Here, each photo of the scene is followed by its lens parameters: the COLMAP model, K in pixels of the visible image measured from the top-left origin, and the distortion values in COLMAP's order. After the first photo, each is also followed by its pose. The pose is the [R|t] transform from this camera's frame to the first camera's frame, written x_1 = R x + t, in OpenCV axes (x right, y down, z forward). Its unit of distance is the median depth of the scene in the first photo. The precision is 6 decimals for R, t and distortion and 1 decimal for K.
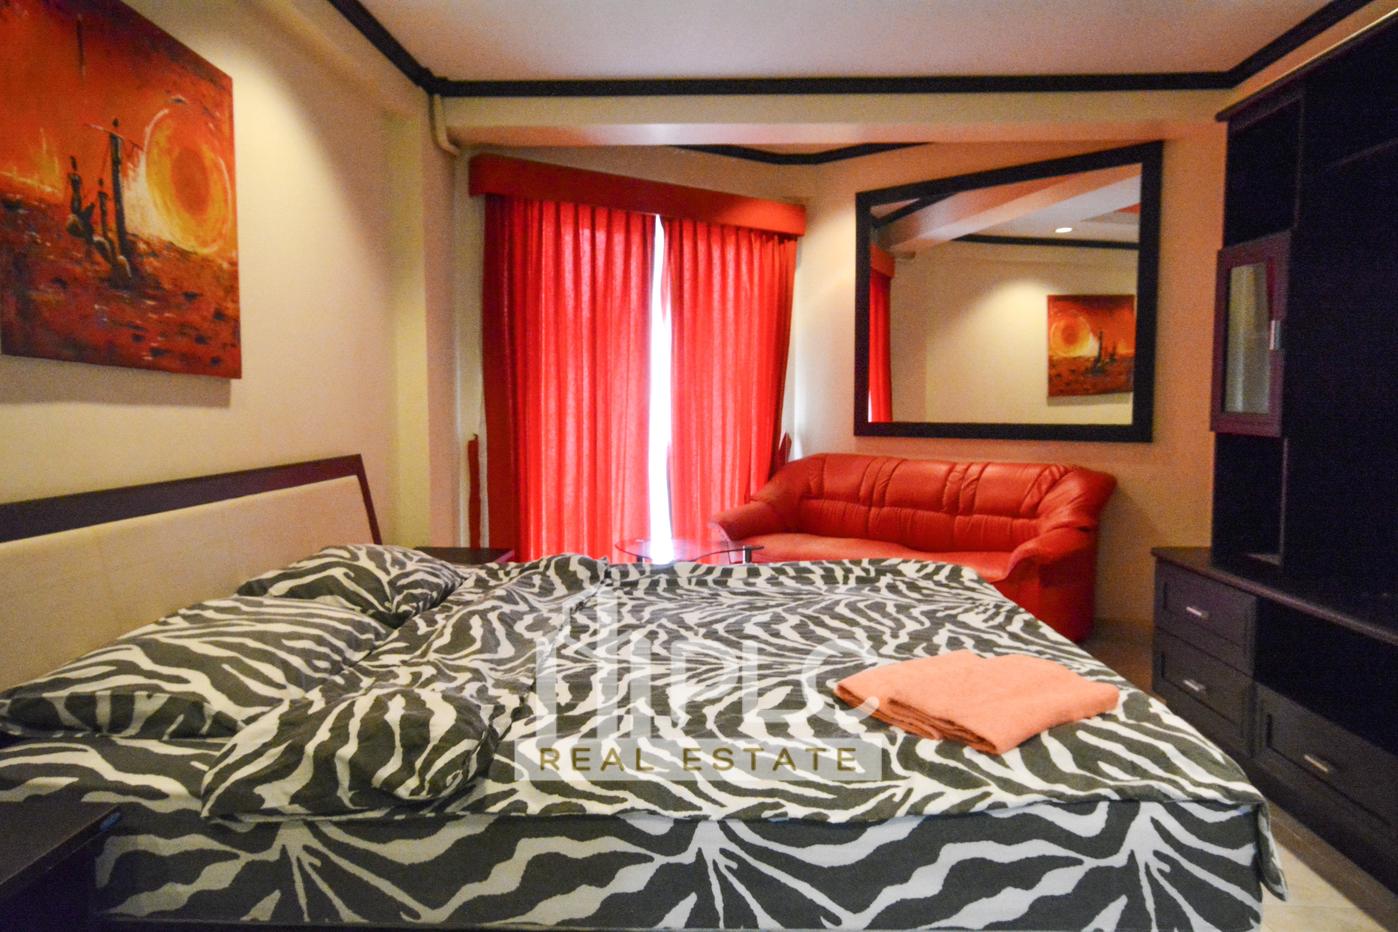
lens RADIAL K [[927.2, 0, 711.2], [0, 927.2, 468.3], [0, 0, 1]] dist [0.004233, 0.023482]
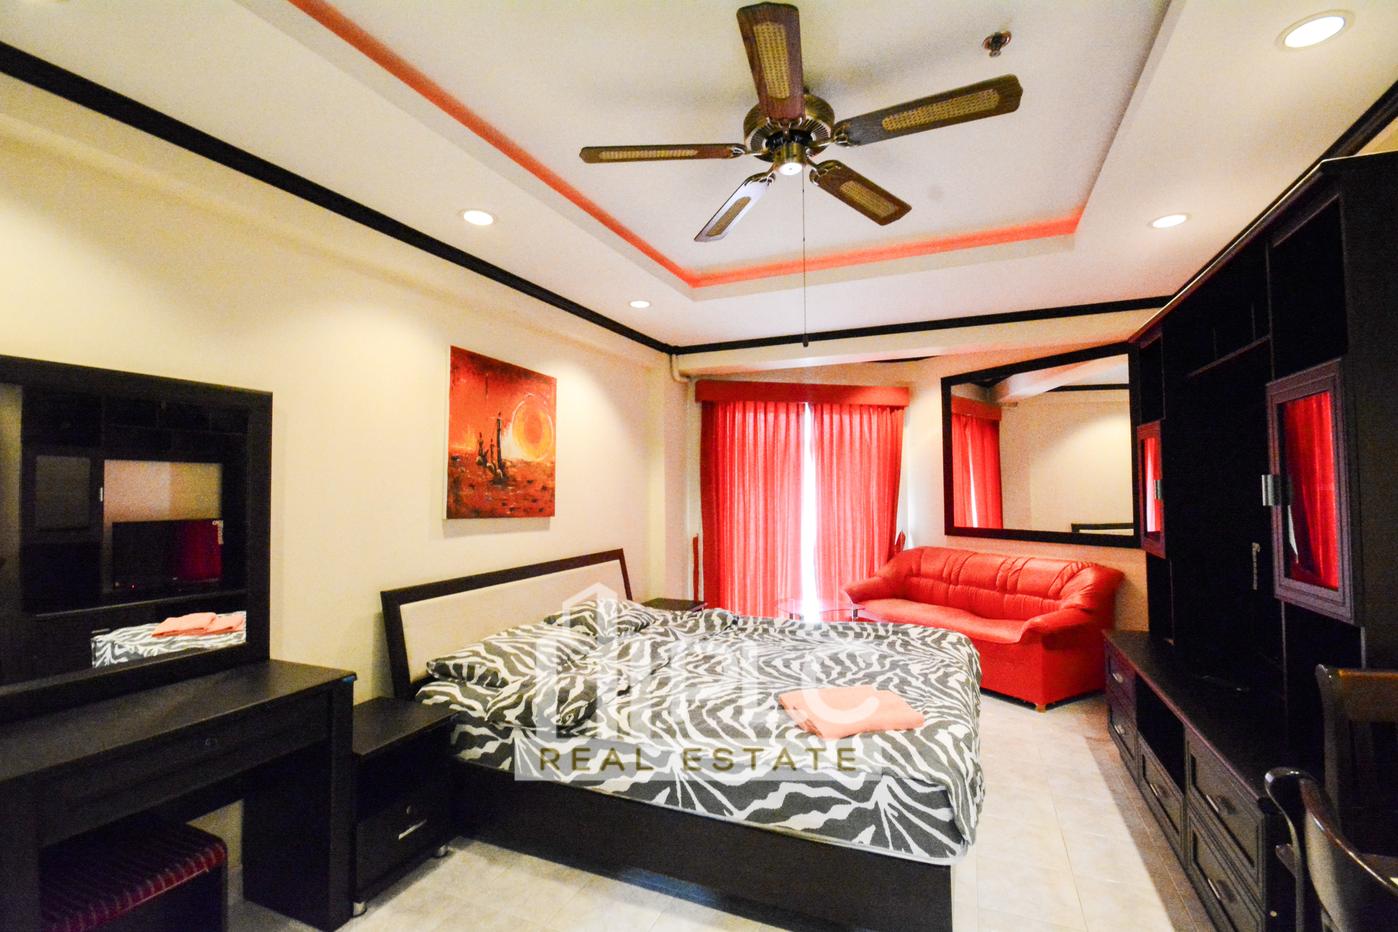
lens RADIAL K [[631.2, 0, 699.0], [0, 631.2, 466.0], [0, 0, 1]] dist [0.000121, 0.000294]
pose [[0.929420, -0.021125, -0.368418, 0.402725], [-0.017779, 0.994637, -0.101884, -0.086935], [0.368595, 0.101243, 0.924060, -0.259391]]
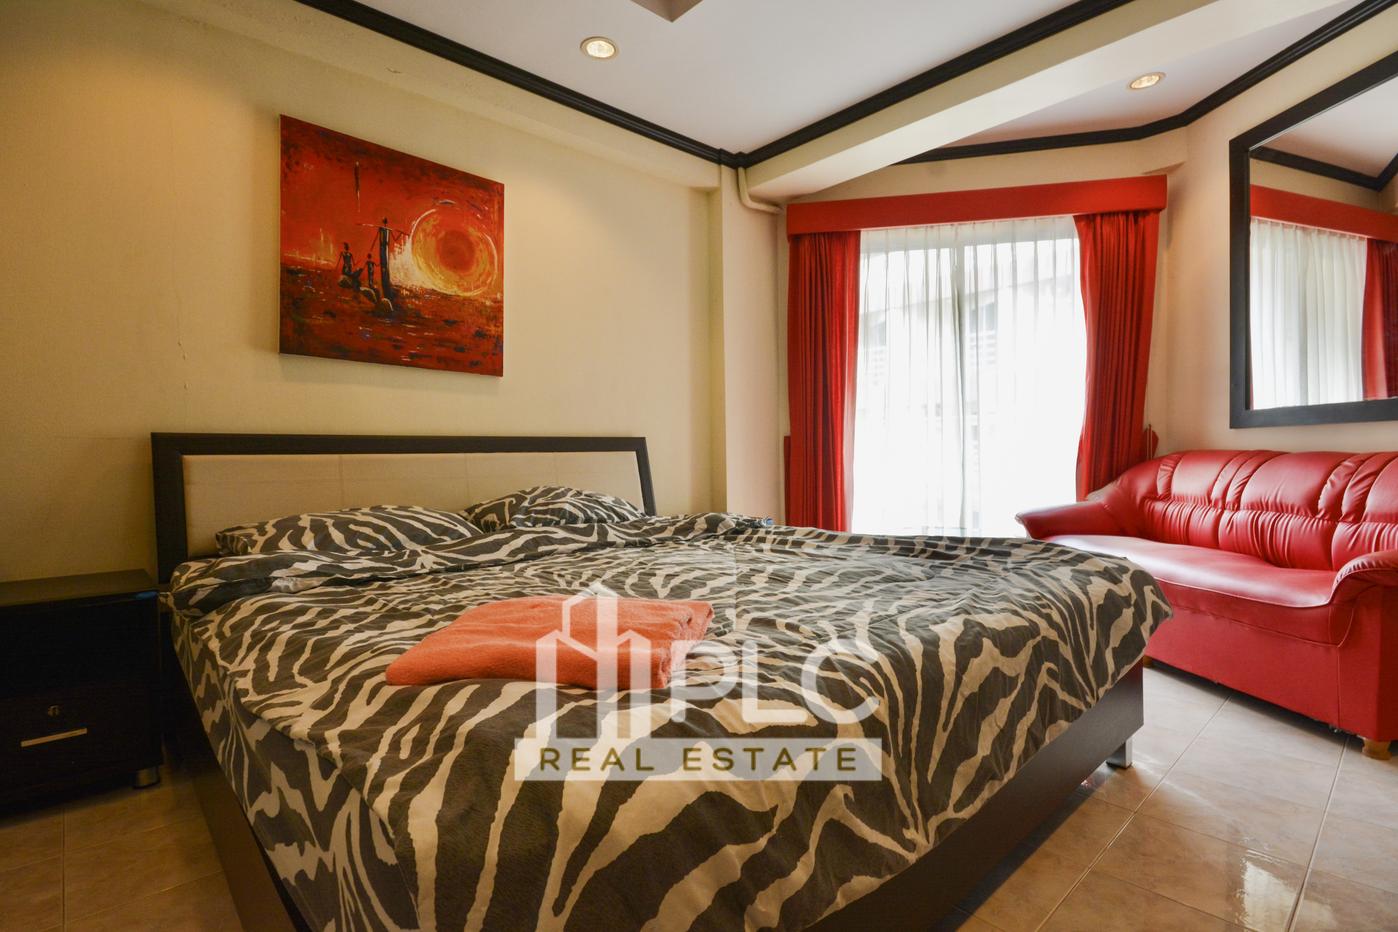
lens RADIAL K [[688.6, 0, 699.0], [0, 688.6, 466.0], [0, 0, 1]] dist [0.001964, 0.000249]
pose [[0.698578, 0.002504, -0.715529, 0.655015], [-0.039372, 0.998613, -0.034944, 0.095890], [0.714450, 0.052583, 0.697708, 0.553860]]
